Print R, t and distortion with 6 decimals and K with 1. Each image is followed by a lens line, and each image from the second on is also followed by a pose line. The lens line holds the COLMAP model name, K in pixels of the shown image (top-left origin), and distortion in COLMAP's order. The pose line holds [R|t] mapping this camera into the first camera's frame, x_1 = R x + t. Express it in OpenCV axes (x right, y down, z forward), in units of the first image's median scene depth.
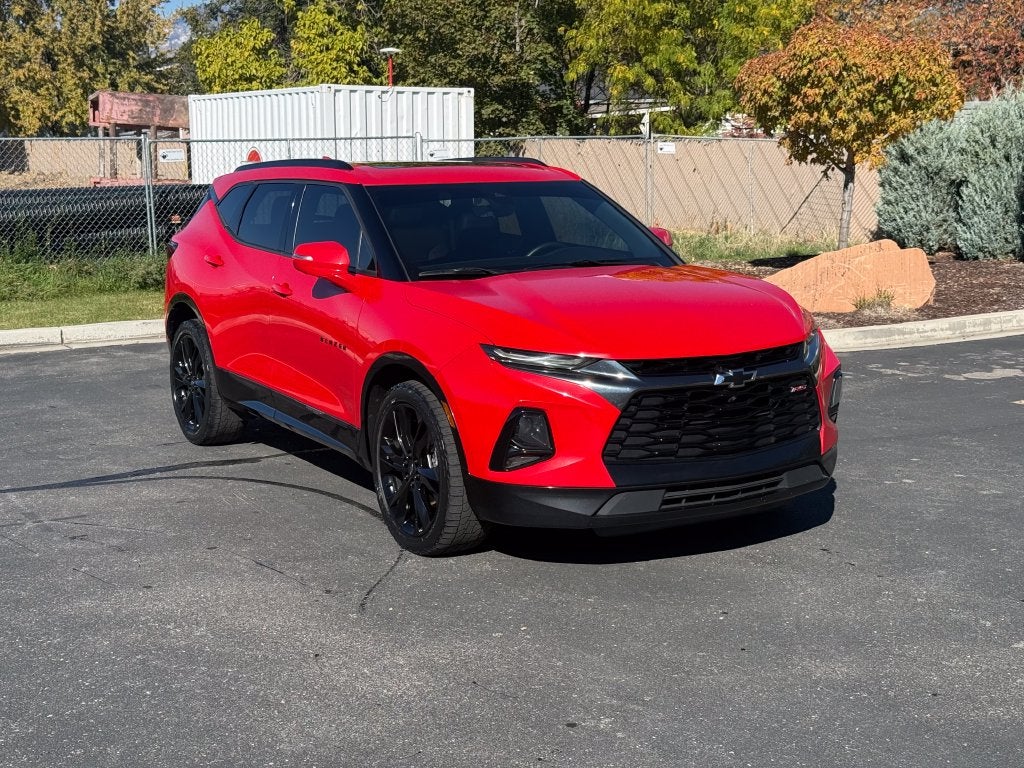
lens RADIAL K [[1400.4, 0, 505.0], [0, 1400.4, 383.9], [0, 0, 1]] dist [0.123028, 0.000000]
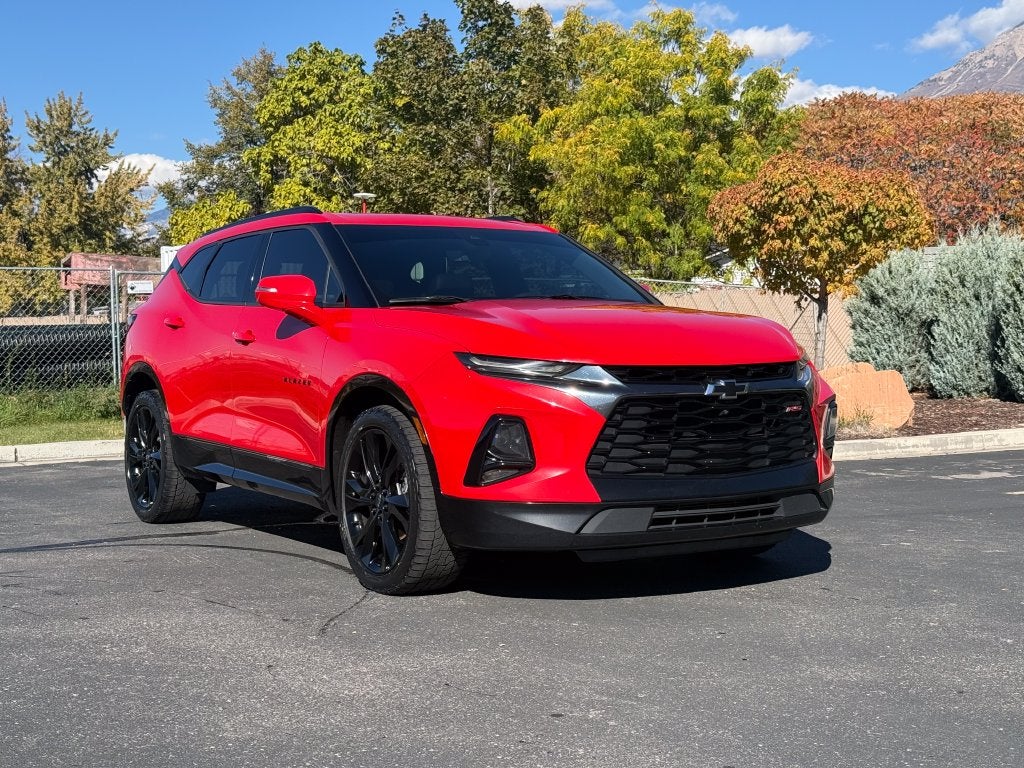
lens RADIAL K [[1400.4, 0, 514.3], [0, 1400.4, 394.5], [0, 0, 1]] dist [0.123028, 0.000000]
pose [[0.999639, 0.001712, 0.026815, -0.002474], [0.001684, 0.992014, -0.126116, 0.105948], [-0.026817, 0.126116, 0.991653, 0.068969]]
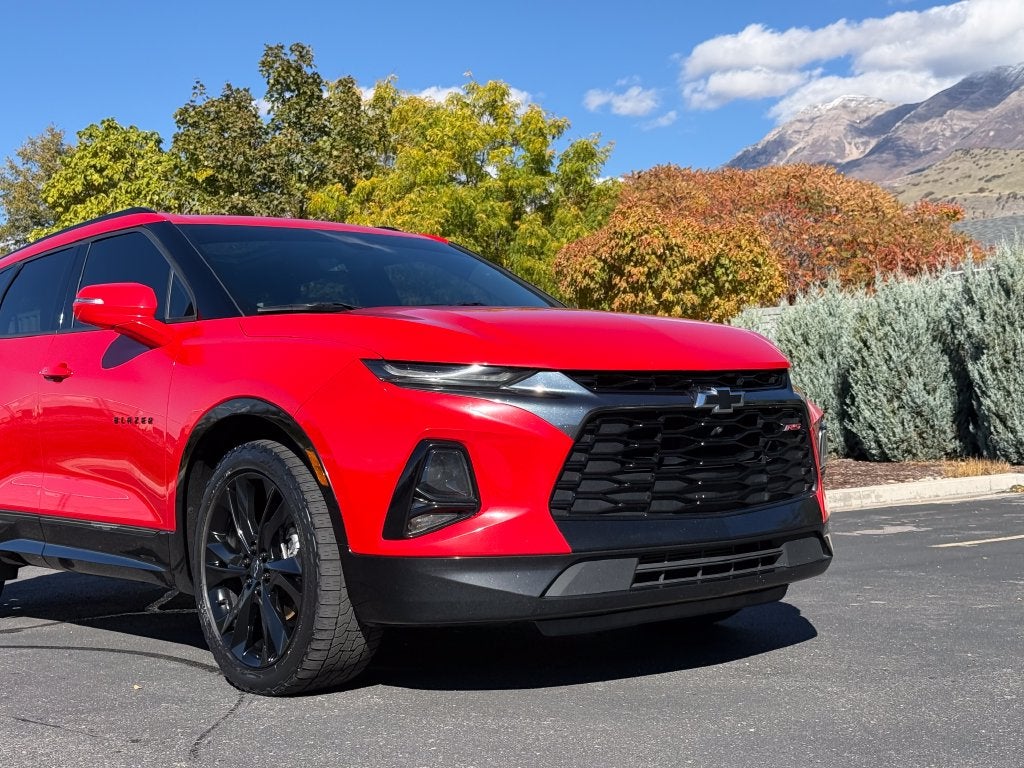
lens RADIAL K [[1400.4, 0, 495.6], [0, 1400.4, 397.5], [0, 0, 1]] dist [0.123028, 0.000000]
pose [[0.987838, -0.022226, 0.153889, -0.053905], [0.050764, 0.981598, -0.184089, 0.109220], [-0.146965, 0.189662, 0.970788, 0.289912]]
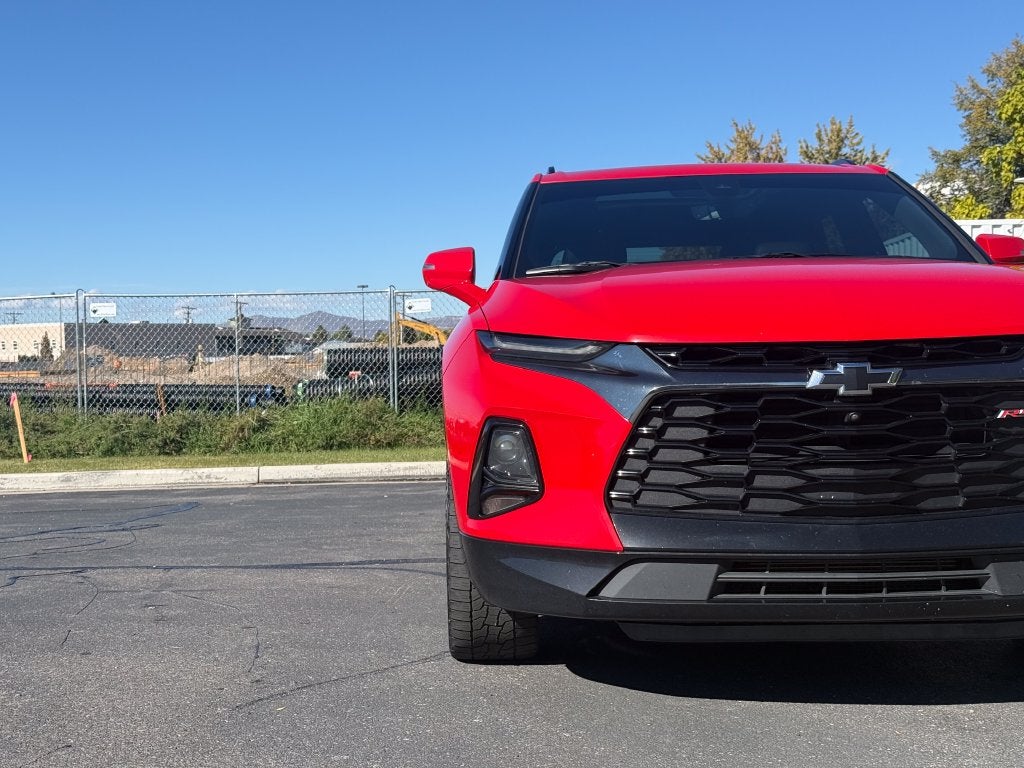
lens RADIAL K [[1400.4, 0, 510.5], [0, 1400.4, 382.5], [0, 0, 1]] dist [0.123028, 0.000000]
pose [[0.860039, -0.005189, -0.510202, 0.306108], [-0.071028, 0.988994, -0.129790, 0.074265], [0.505260, 0.147863, 0.850205, 0.396914]]
